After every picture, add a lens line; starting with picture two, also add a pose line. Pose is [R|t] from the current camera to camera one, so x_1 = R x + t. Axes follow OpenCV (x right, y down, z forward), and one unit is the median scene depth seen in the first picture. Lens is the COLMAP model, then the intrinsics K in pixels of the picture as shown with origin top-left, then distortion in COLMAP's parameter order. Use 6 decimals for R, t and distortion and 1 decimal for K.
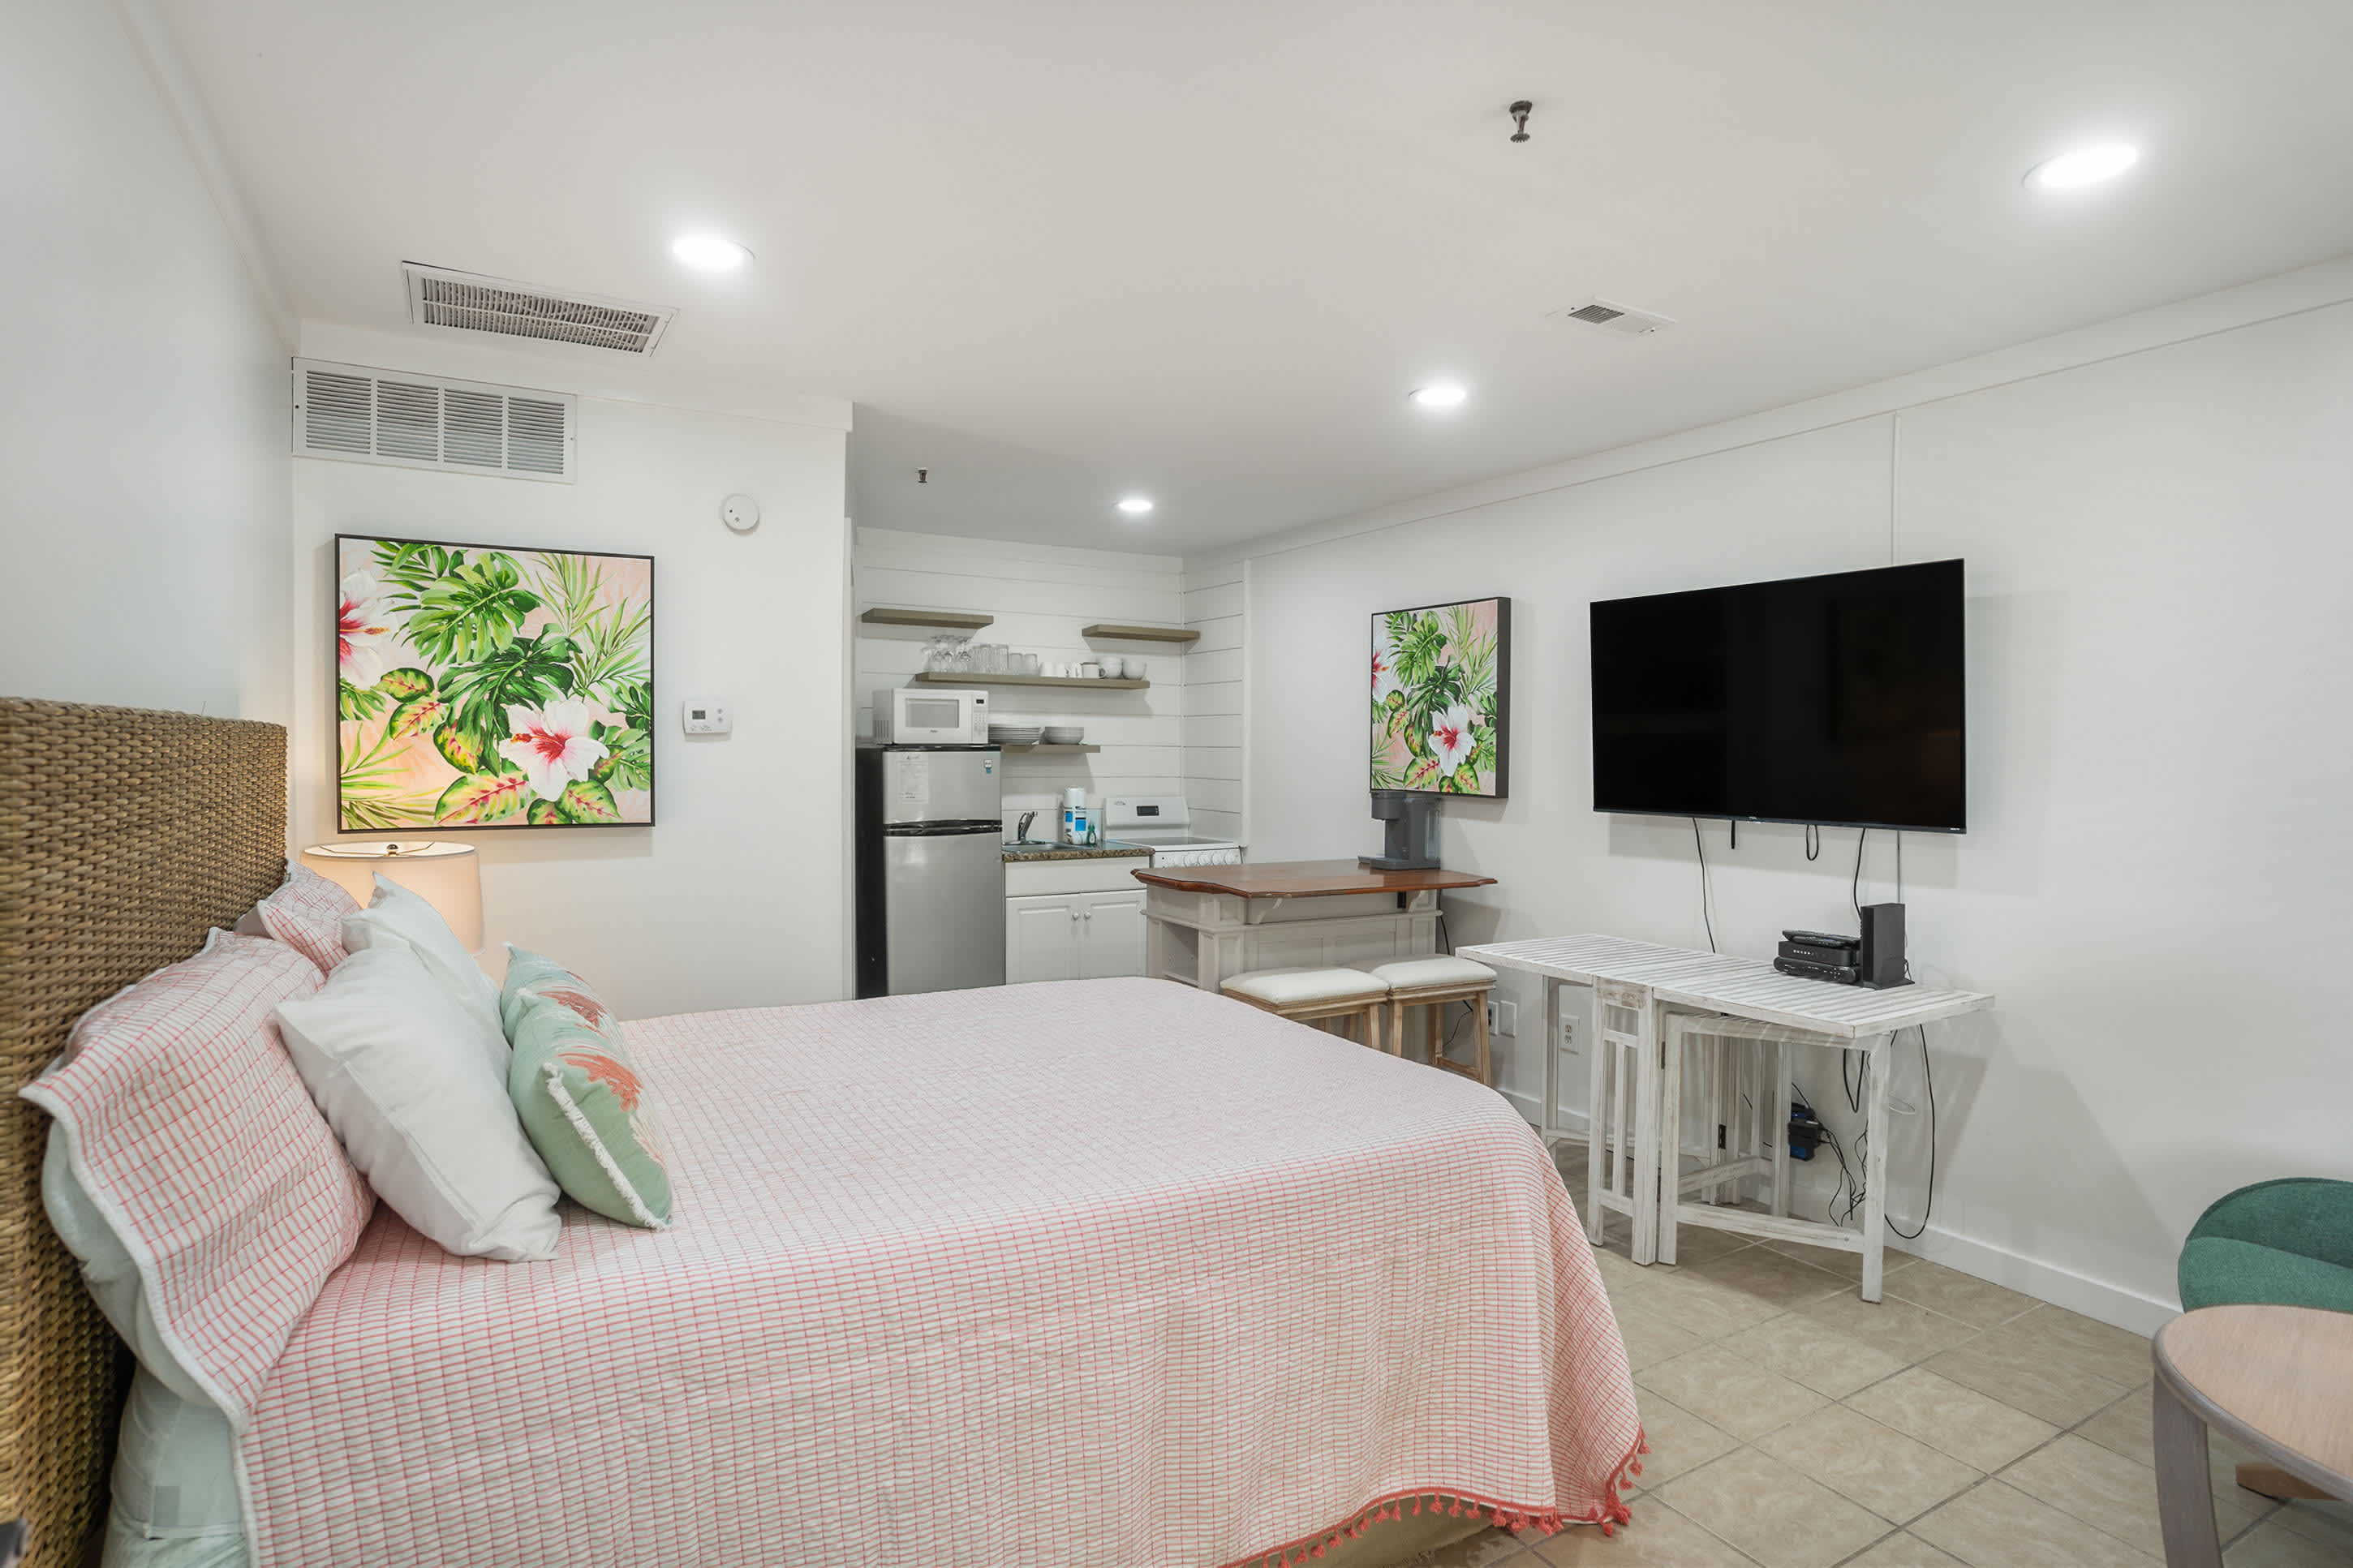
lens RADIAL K [[1235.2, 0, 1179.5], [0, 1235.2, 760.1], [0, 0, 1]] dist [-0.072400, 0.039789]
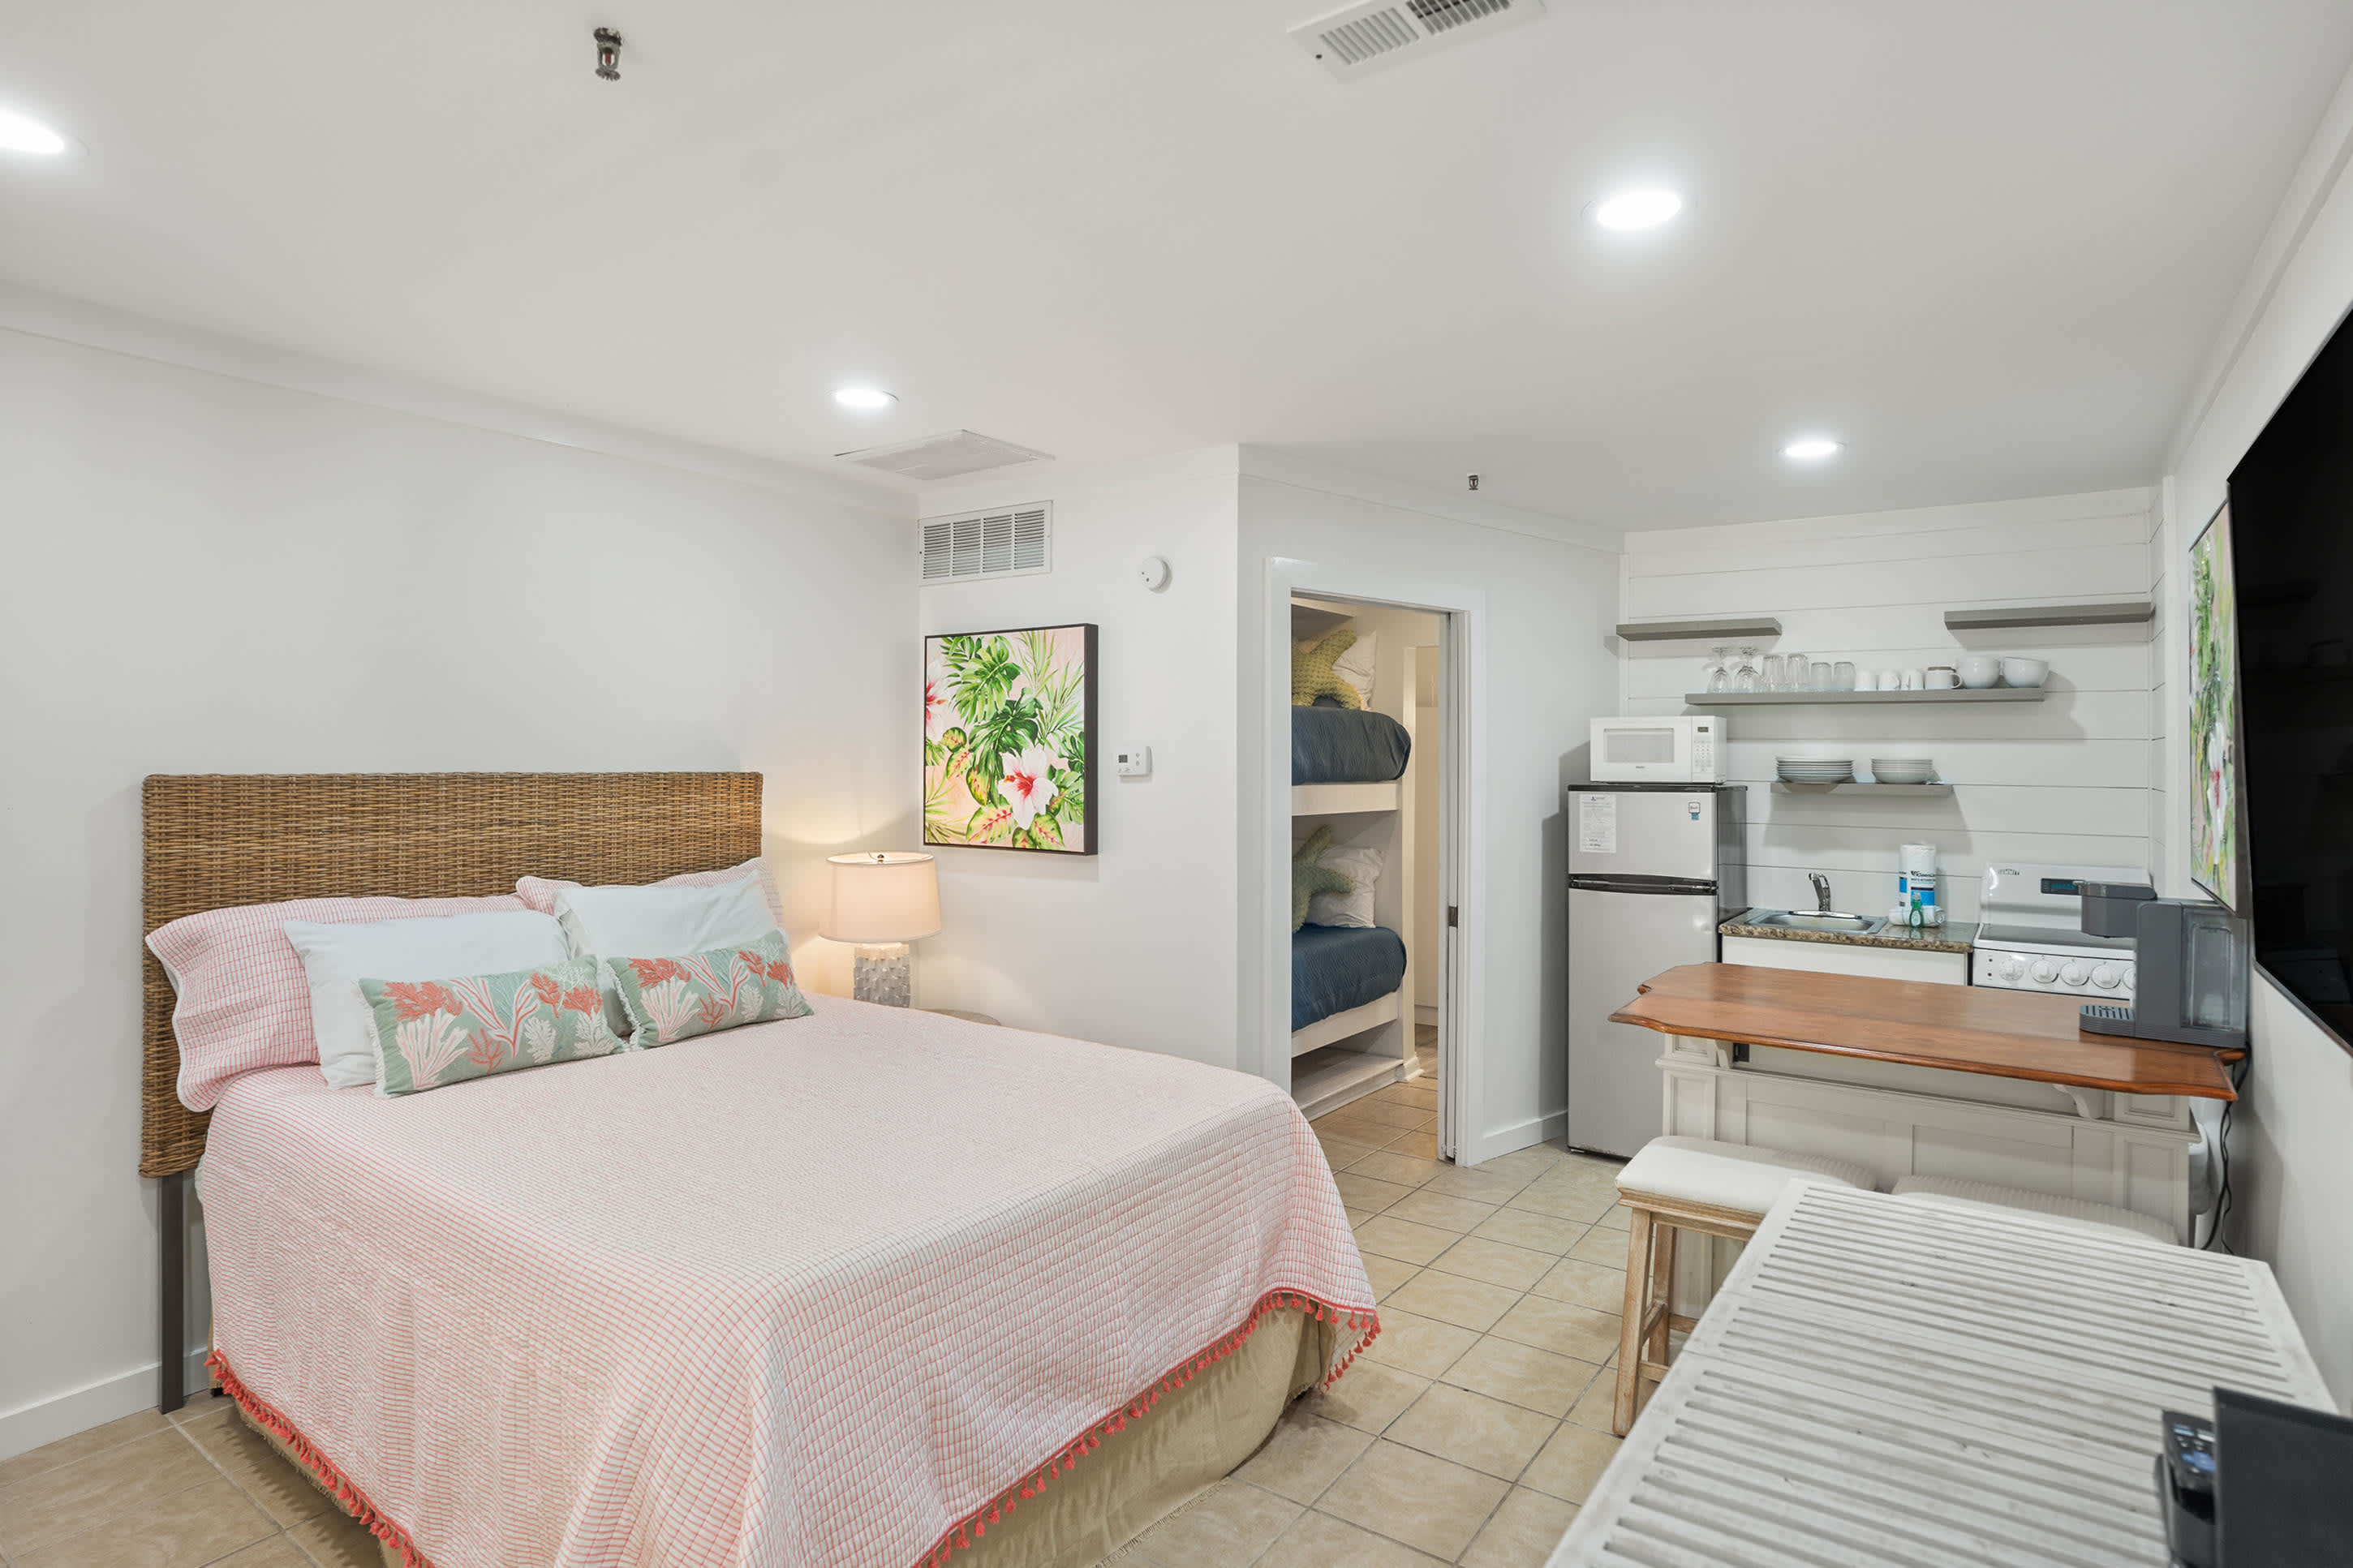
lens RADIAL K [[1246.8, 0, 1188.3], [0, 1246.8, 727.8], [0, 0, 1]] dist [-0.072667, 0.039673]
pose [[0.417854, -0.025893, -0.908145, 0.487498], [-0.013131, 0.999317, -0.034535, -0.019575], [0.908419, 0.026355, 0.417228, 0.419645]]
